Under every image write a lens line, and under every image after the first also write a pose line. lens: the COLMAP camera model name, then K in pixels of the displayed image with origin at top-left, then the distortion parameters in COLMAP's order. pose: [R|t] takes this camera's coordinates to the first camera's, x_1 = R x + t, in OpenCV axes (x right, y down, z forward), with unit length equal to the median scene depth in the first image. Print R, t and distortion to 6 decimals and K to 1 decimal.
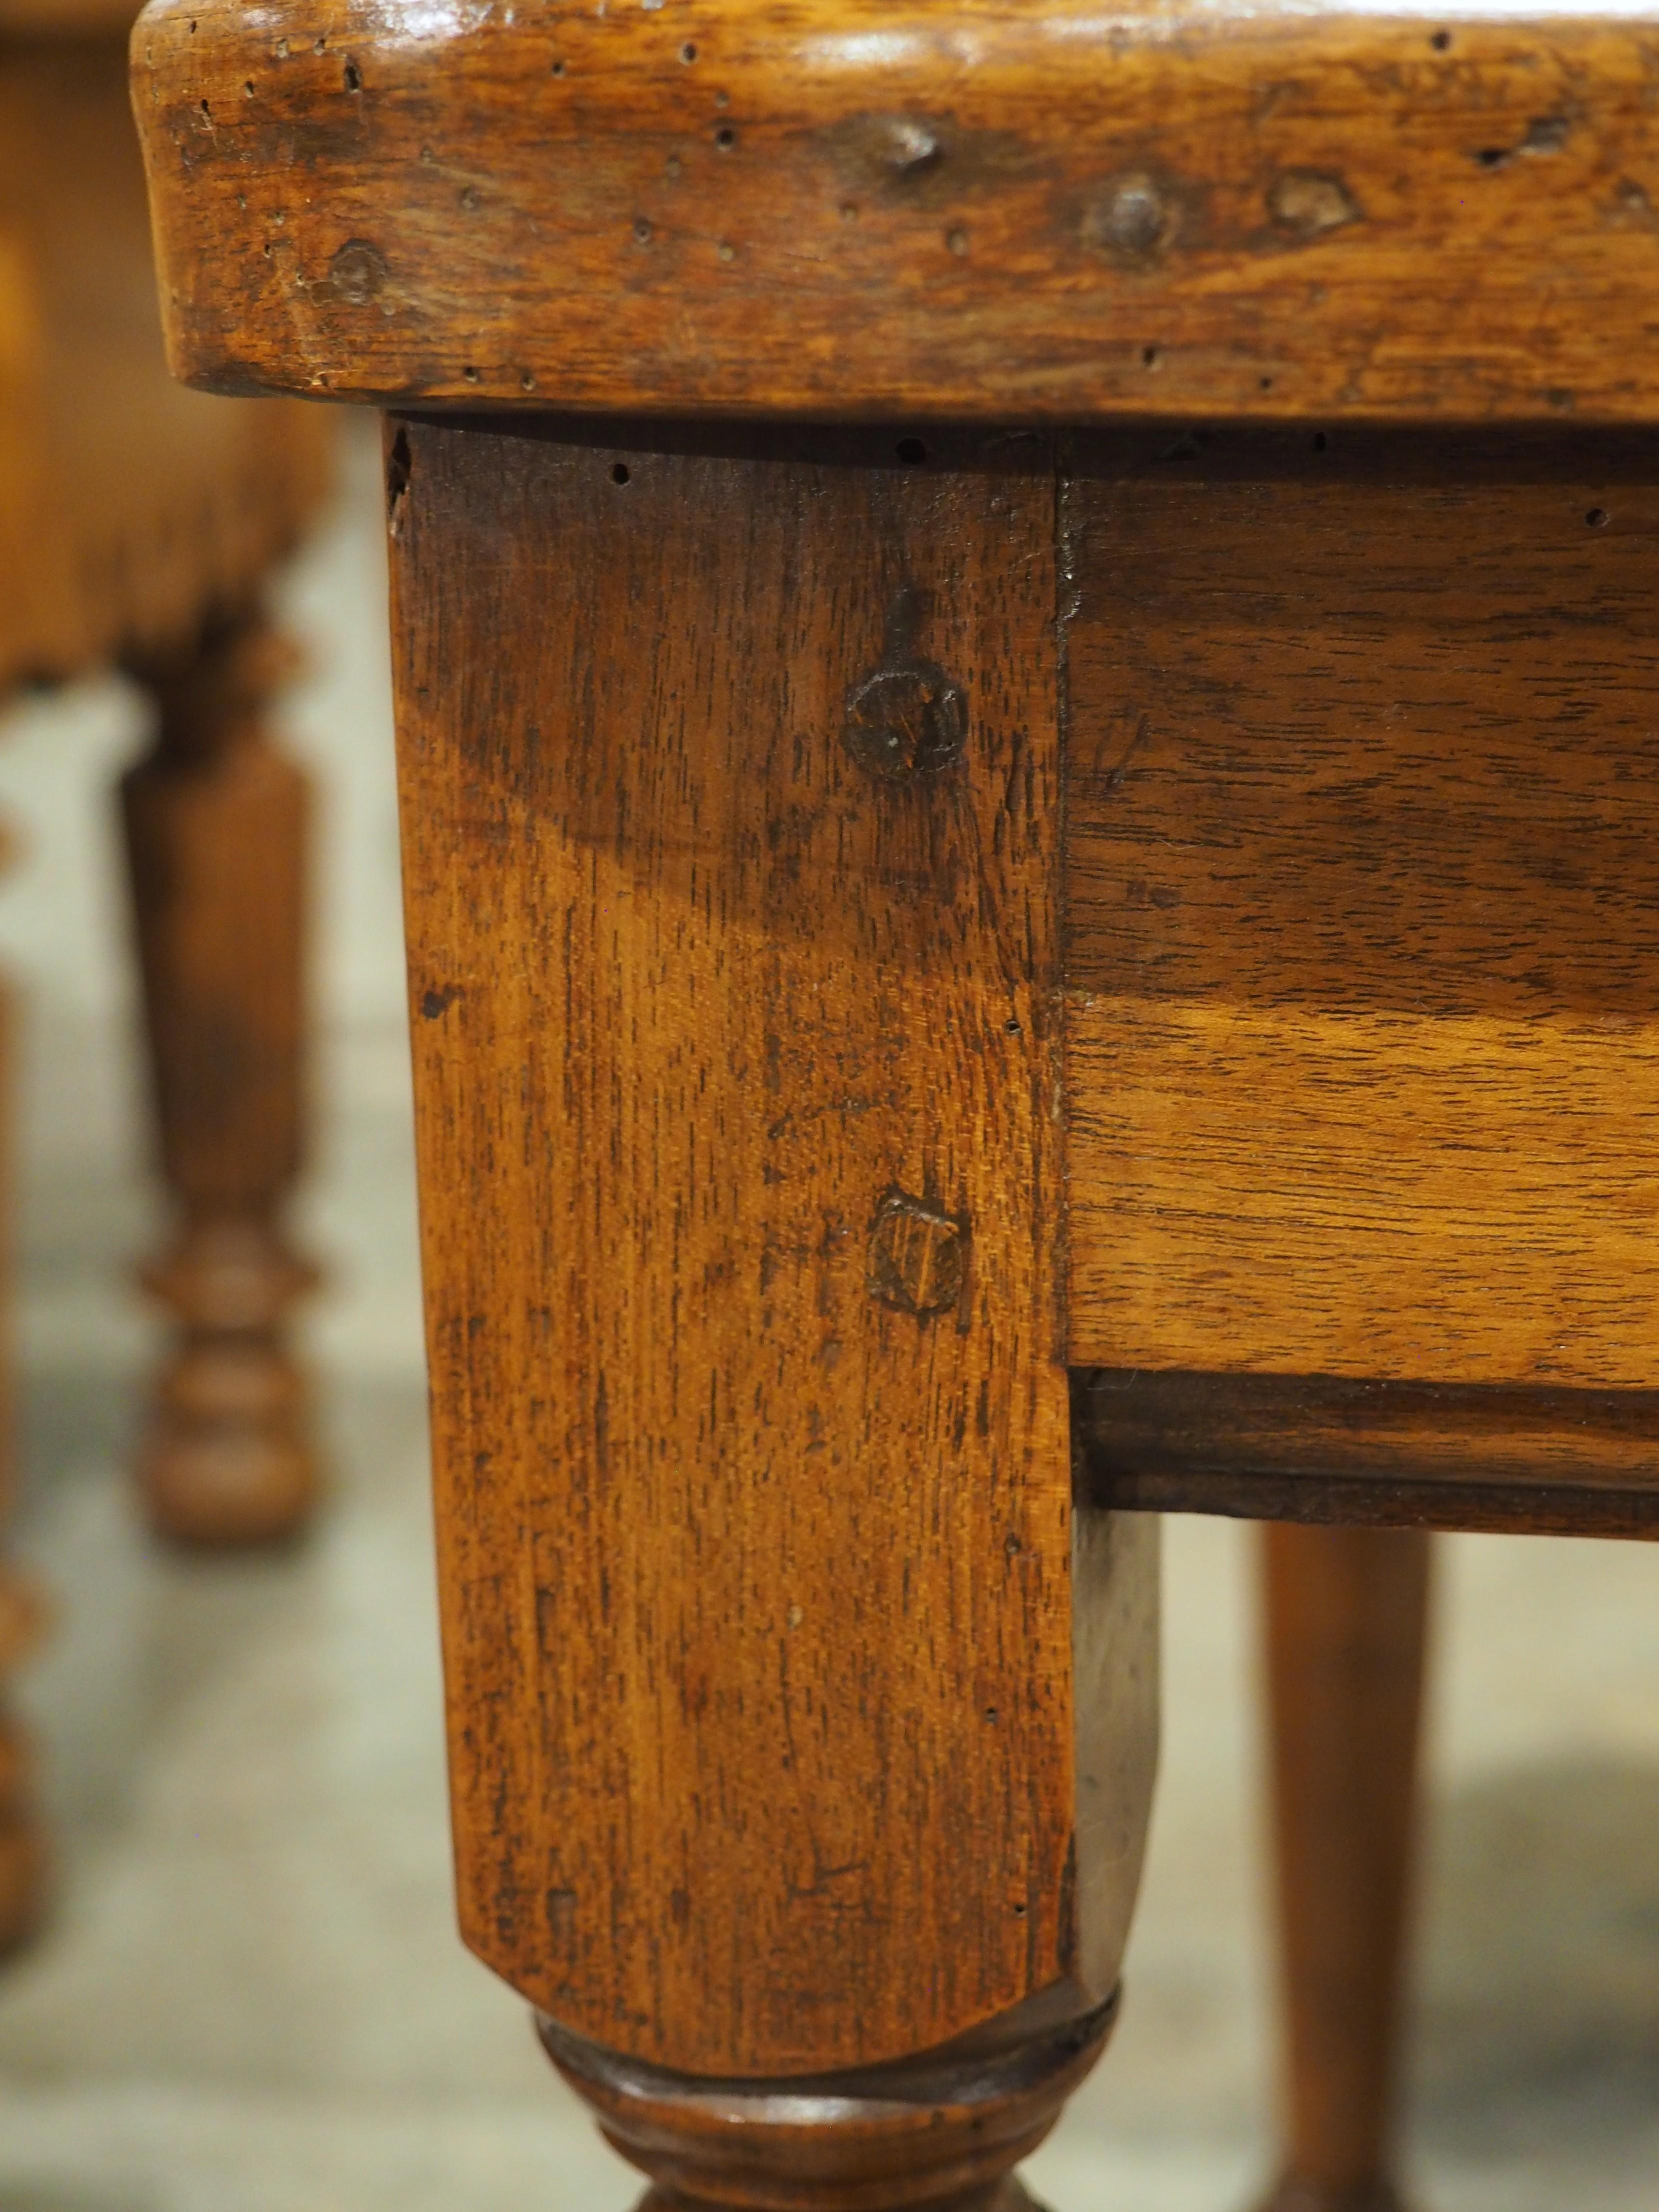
lens RADIAL K [[4430.0, 0, 831.6], [0, 4430.0, 1099.8], [0, 0, 1]] dist [0.020386, -0.169154]
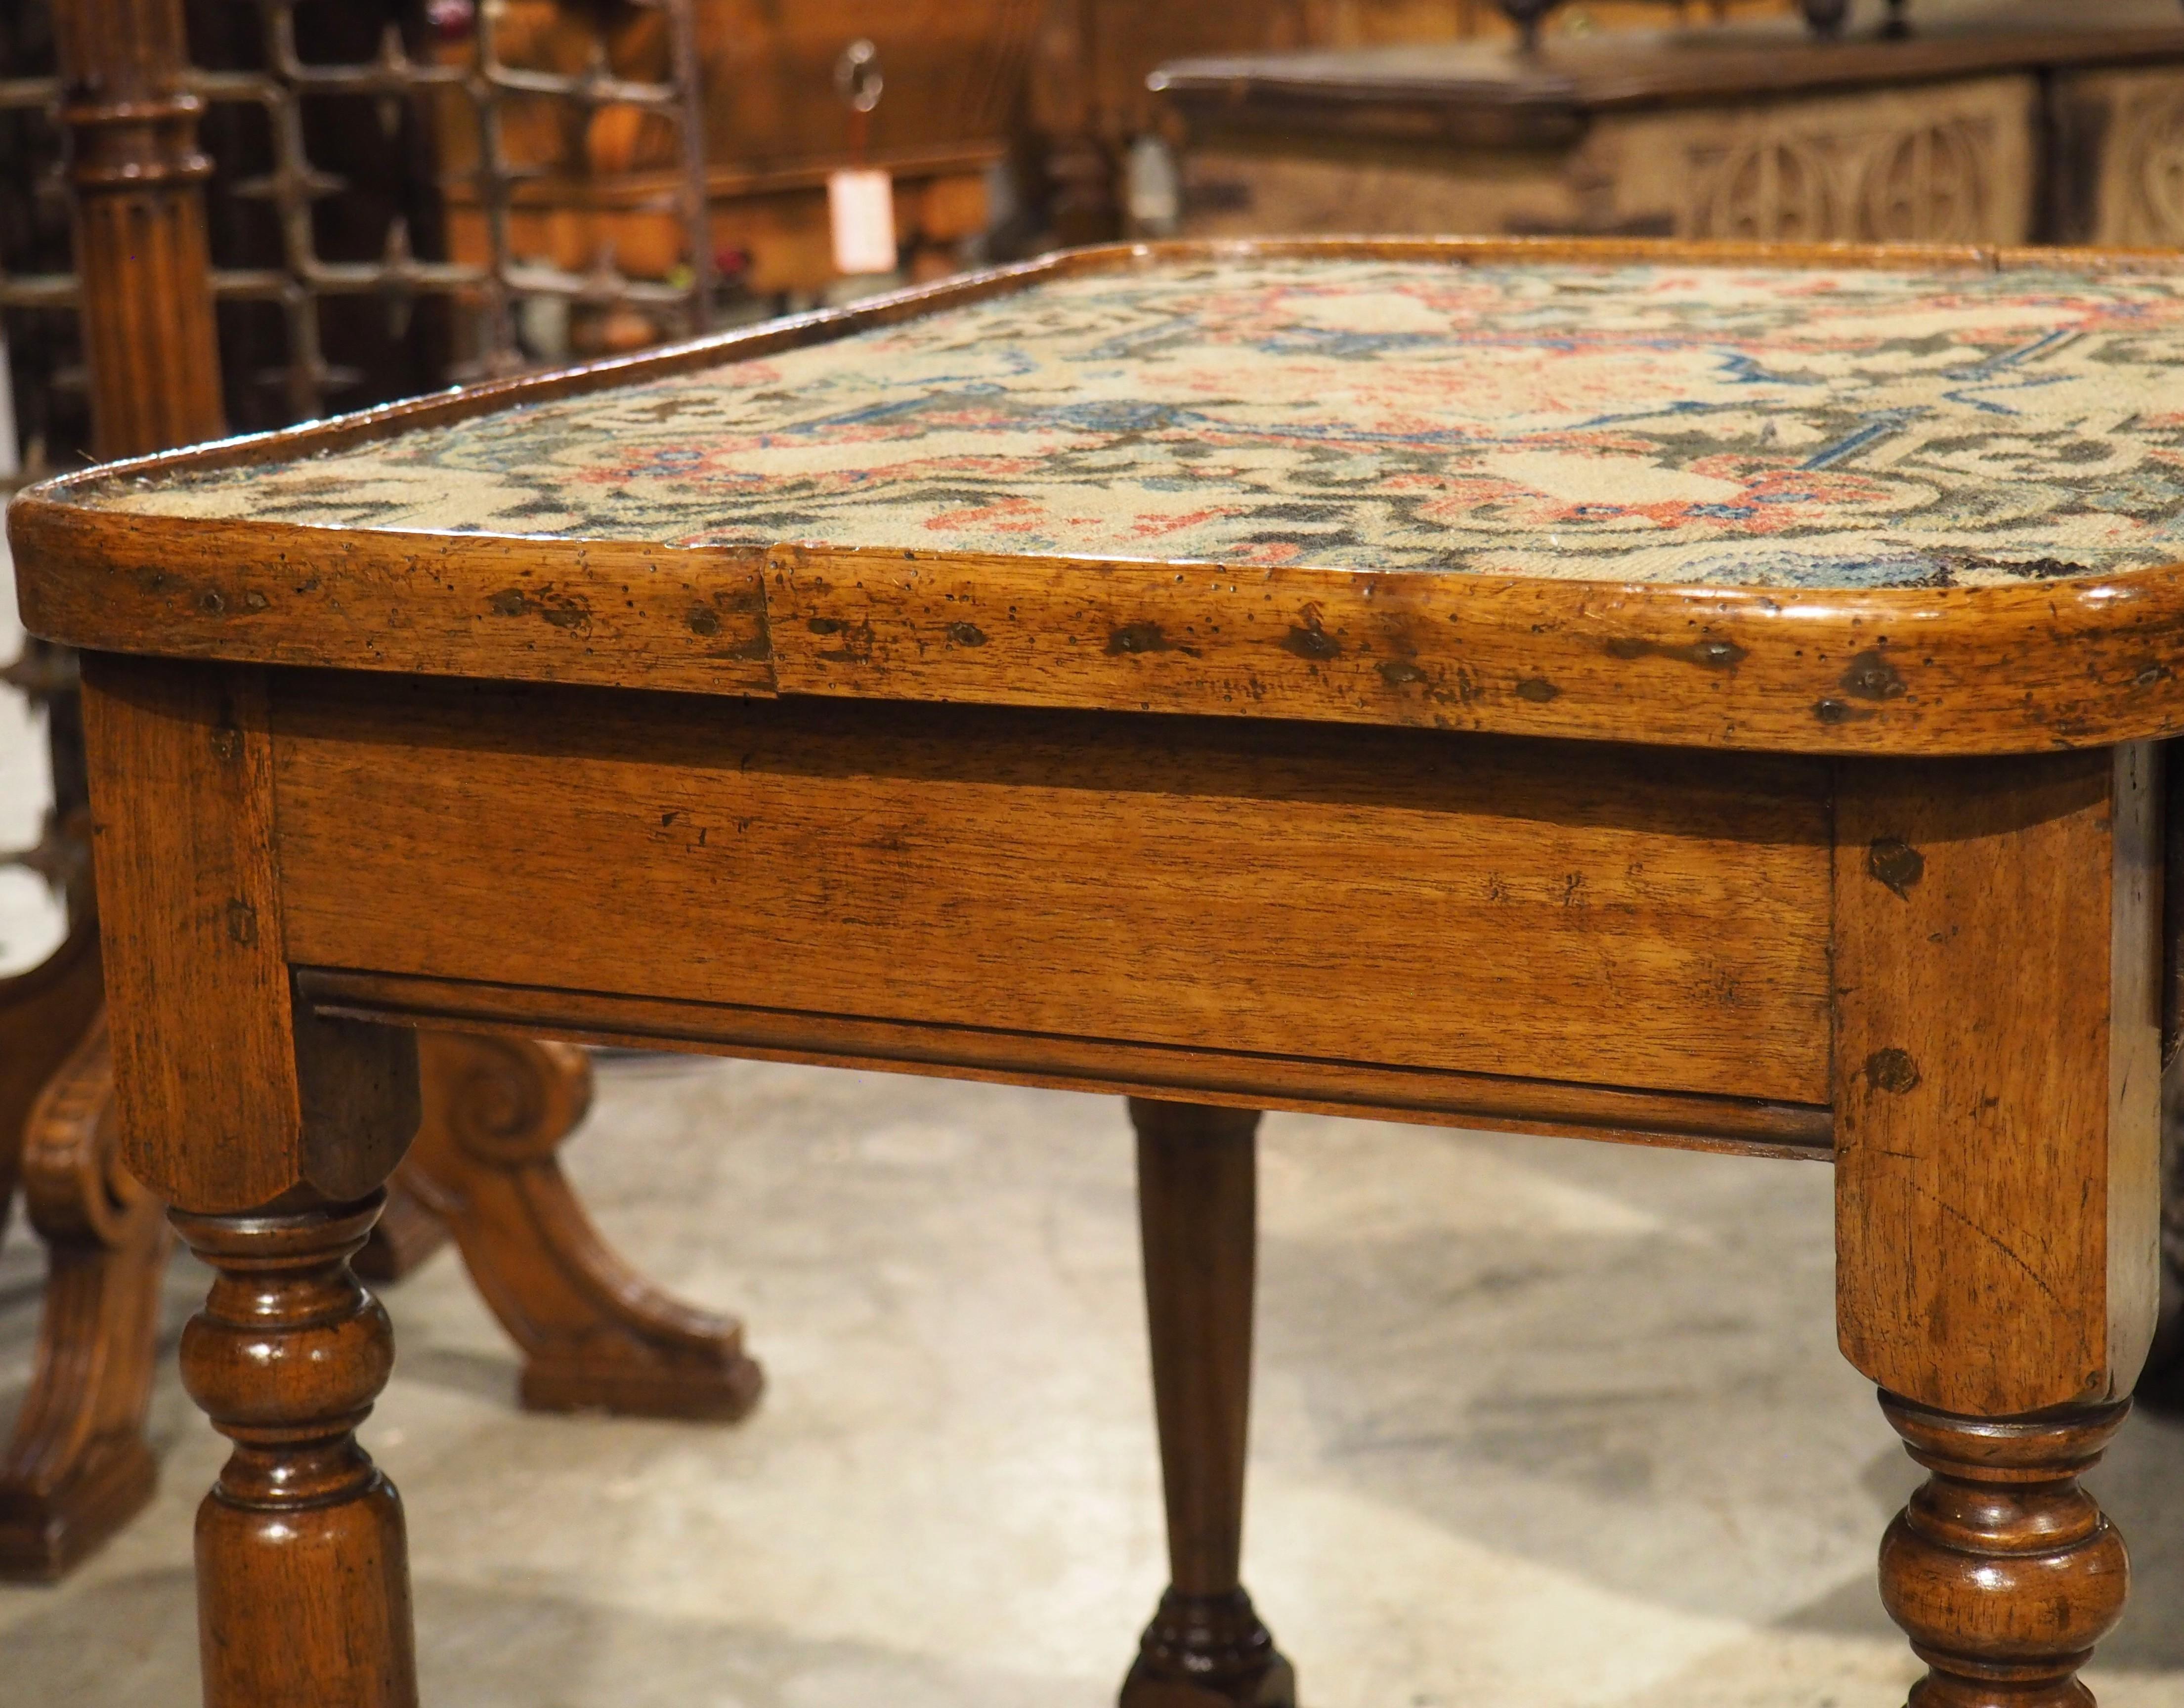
lens RADIAL K [[4064.0, 0, 1094.2], [0, 4064.0, 659.0], [0, 0, 1]] dist [-0.004810, -0.237367]
pose [[0.981126, 0.030734, -0.190912, 1.098212], [-0.041987, 0.997593, -0.055180, -0.014350], [0.188757, 0.062154, 0.980055, -1.565052]]
